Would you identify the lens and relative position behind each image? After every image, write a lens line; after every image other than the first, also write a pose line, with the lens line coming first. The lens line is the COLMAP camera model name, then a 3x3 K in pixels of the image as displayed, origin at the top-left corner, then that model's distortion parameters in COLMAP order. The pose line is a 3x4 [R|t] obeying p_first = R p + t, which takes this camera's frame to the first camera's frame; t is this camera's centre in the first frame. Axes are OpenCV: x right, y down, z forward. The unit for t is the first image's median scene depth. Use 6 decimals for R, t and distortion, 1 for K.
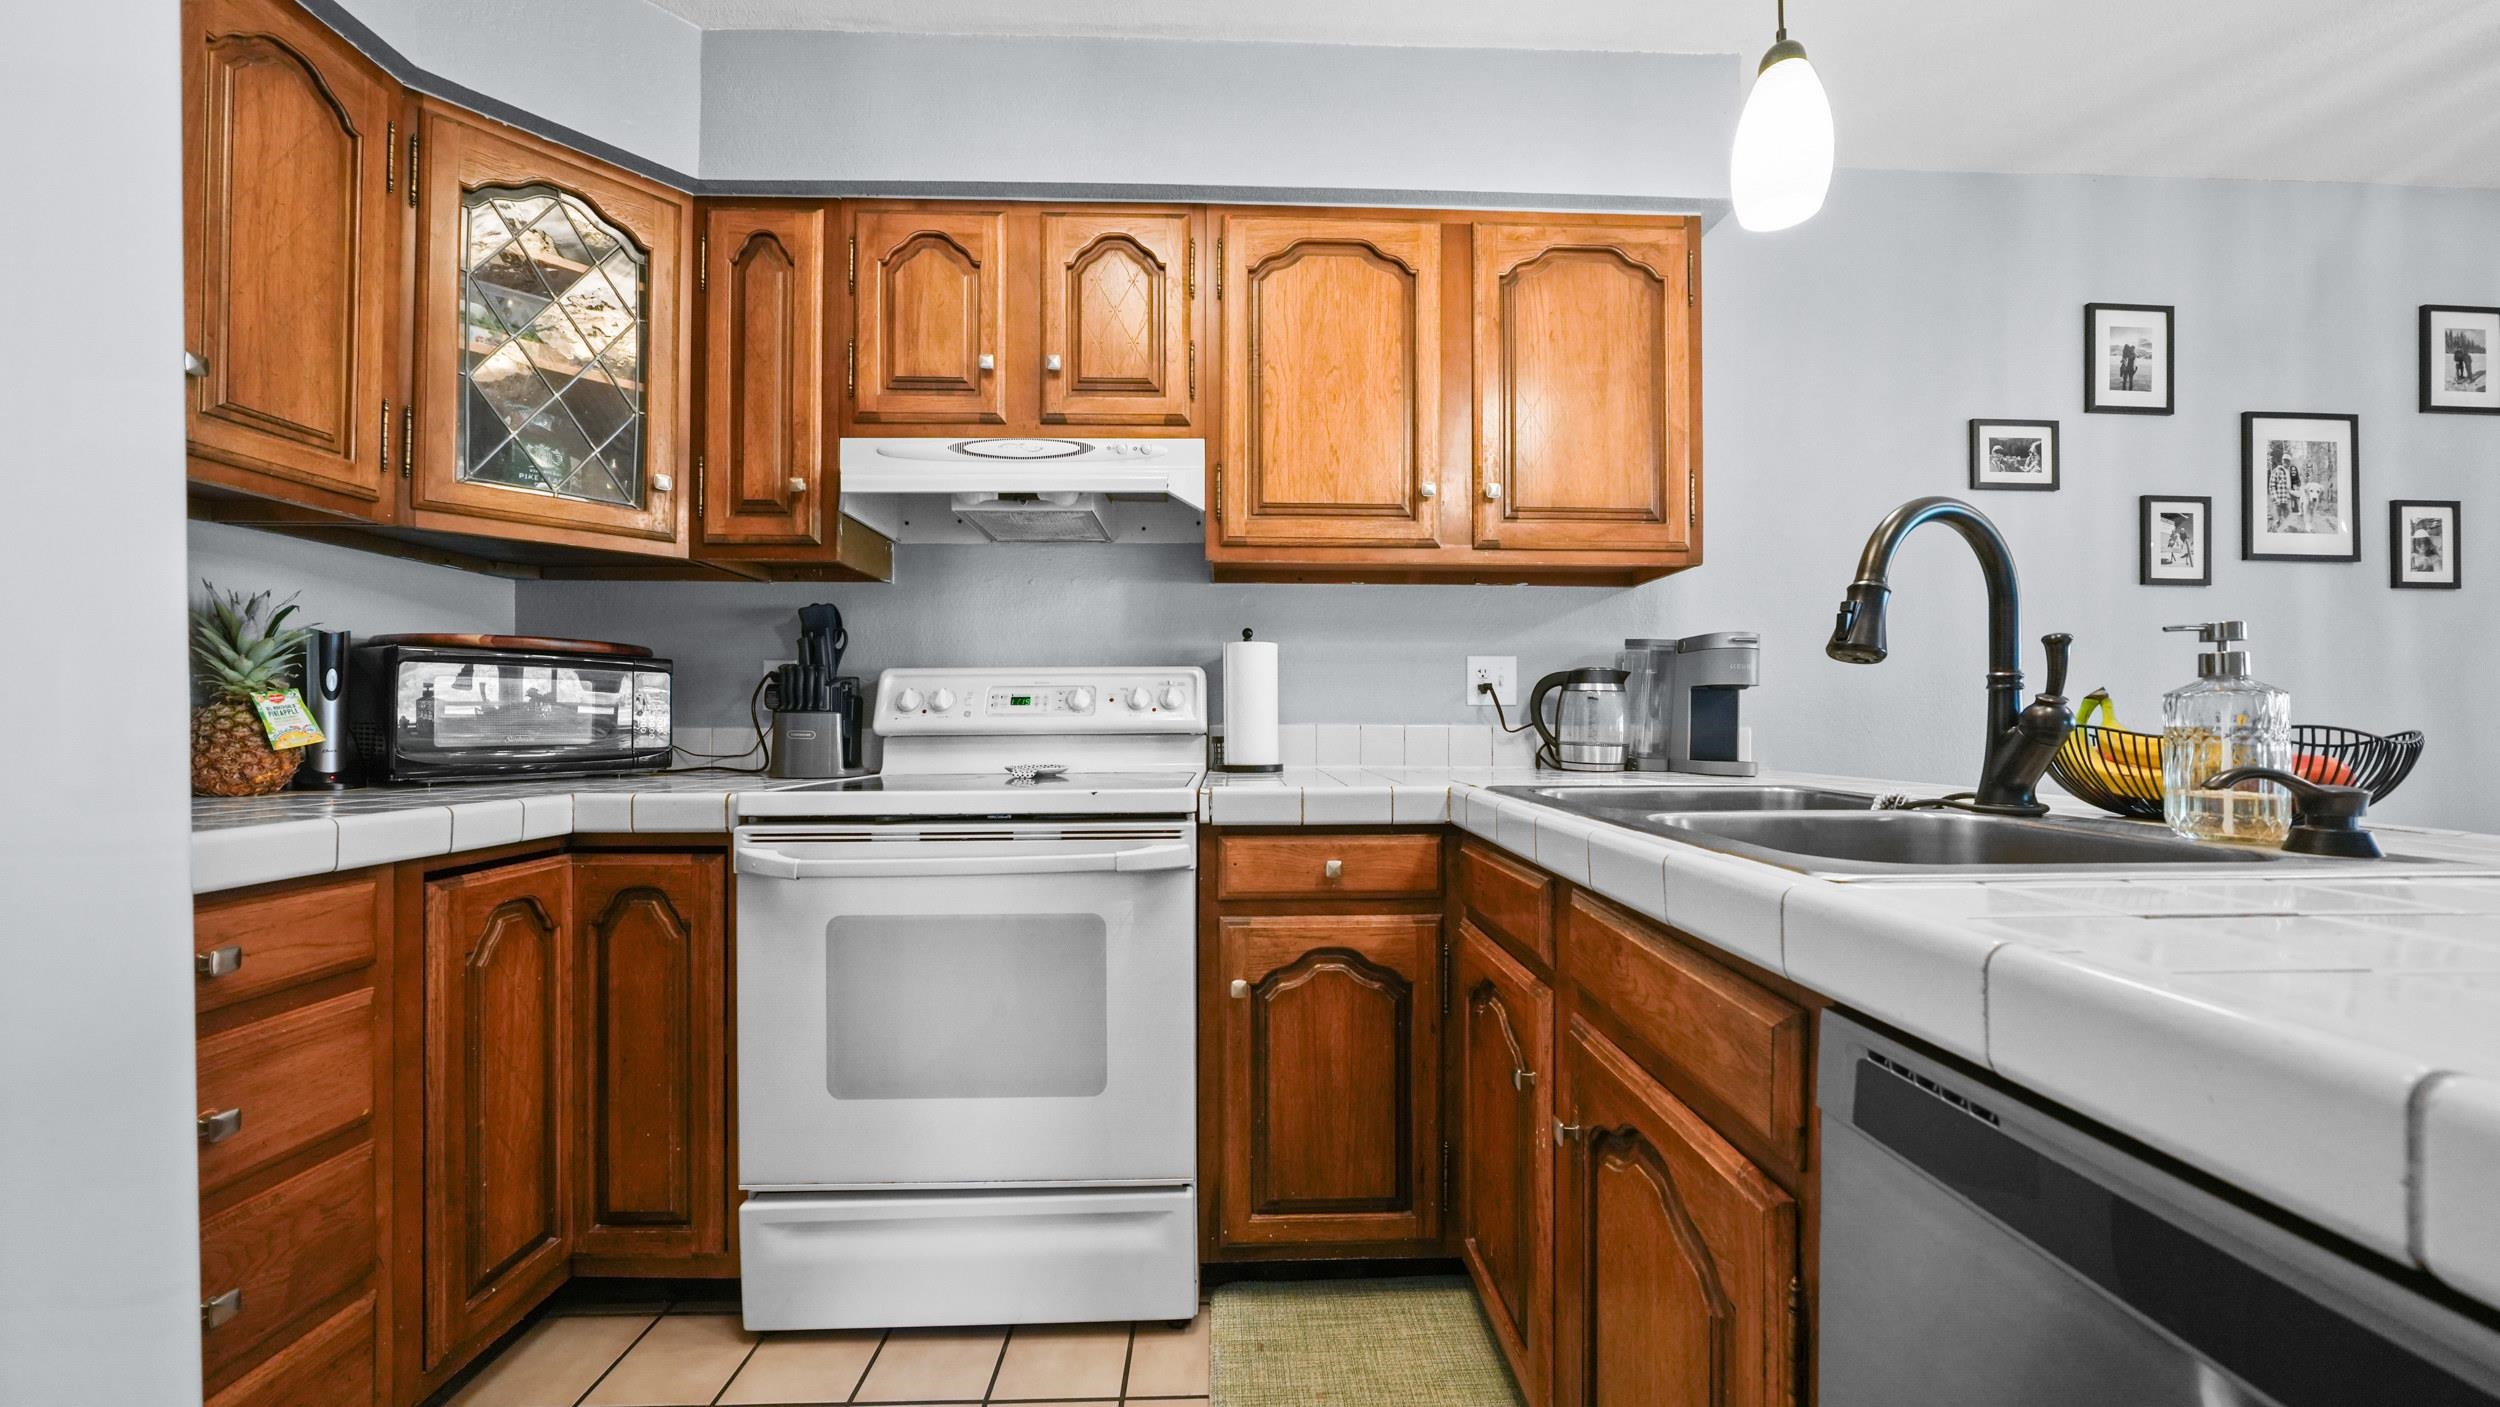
lens RADIAL K [[848.0, 0, 1249.2], [0, 848.0, 715.1], [0, 0, 1]] dist [-0.005824, 0.000093]
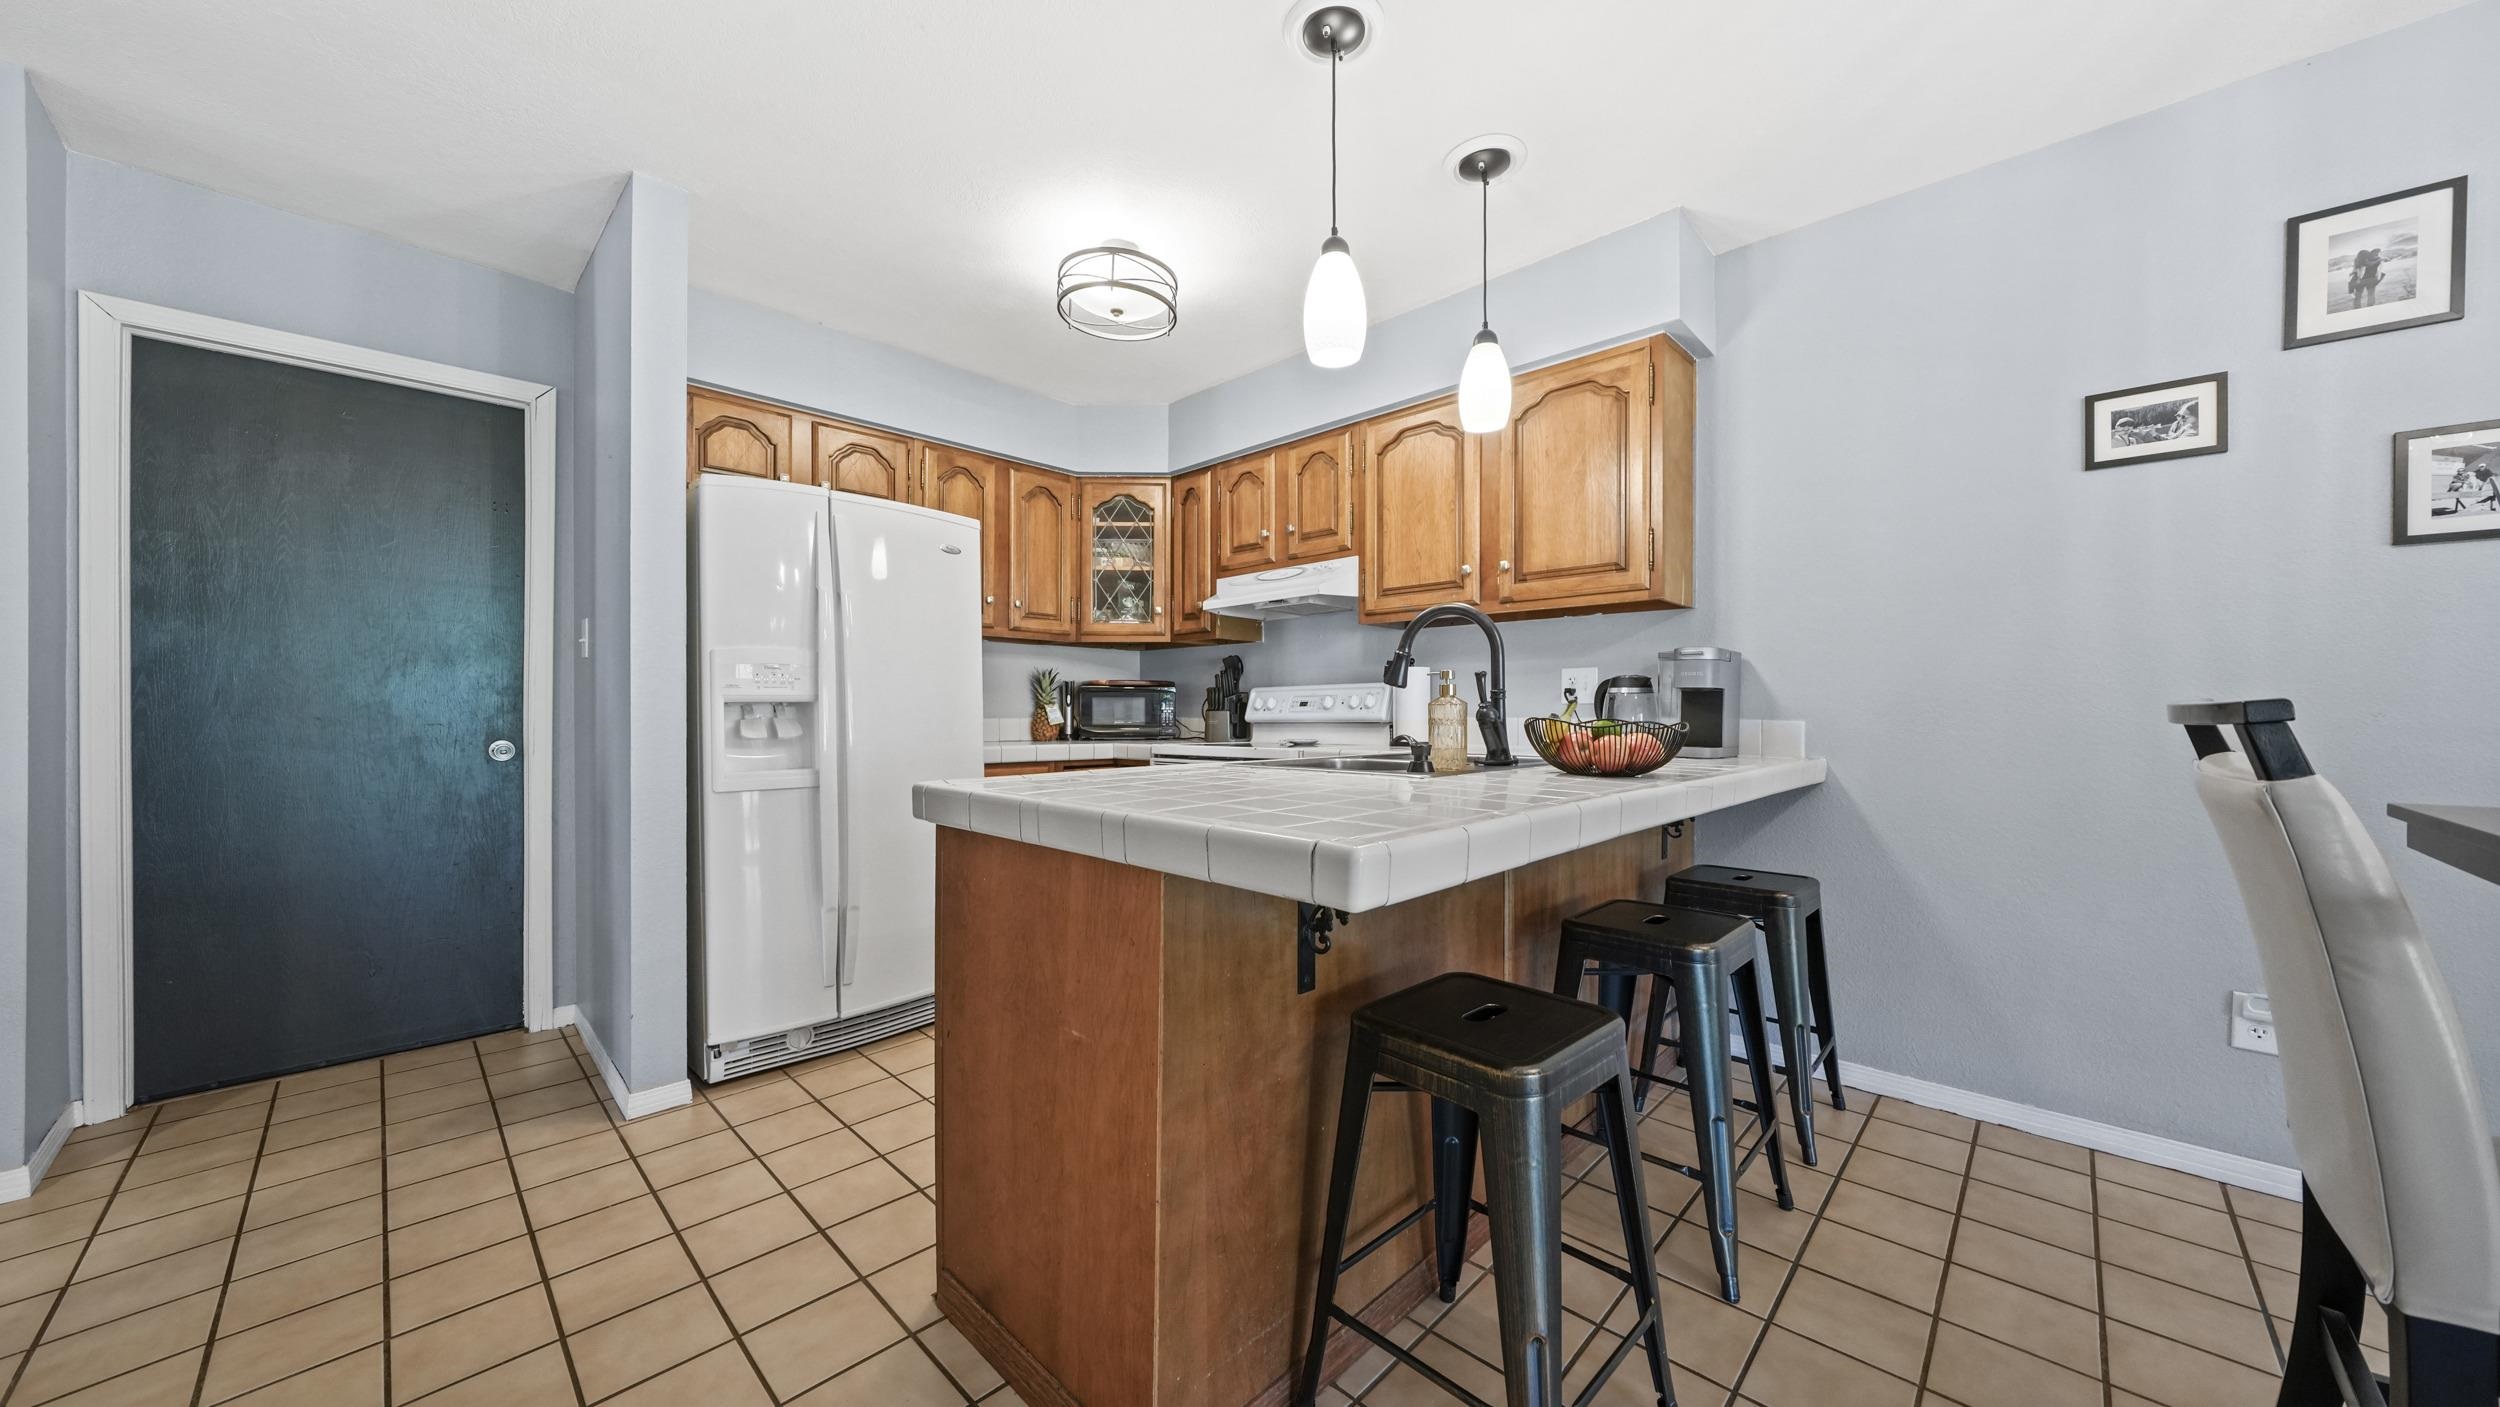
lens RADIAL K [[848.0, 0, 1249.2], [0, 848.0, 715.1], [0, 0, 1]] dist [-0.005824, 0.000093]
pose [[0.698175, 0.000837, -0.715927, 1.059841], [0.004545, 0.999974, 0.005602, -0.003963], [0.715913, -0.007165, 0.698153, -0.402097]]
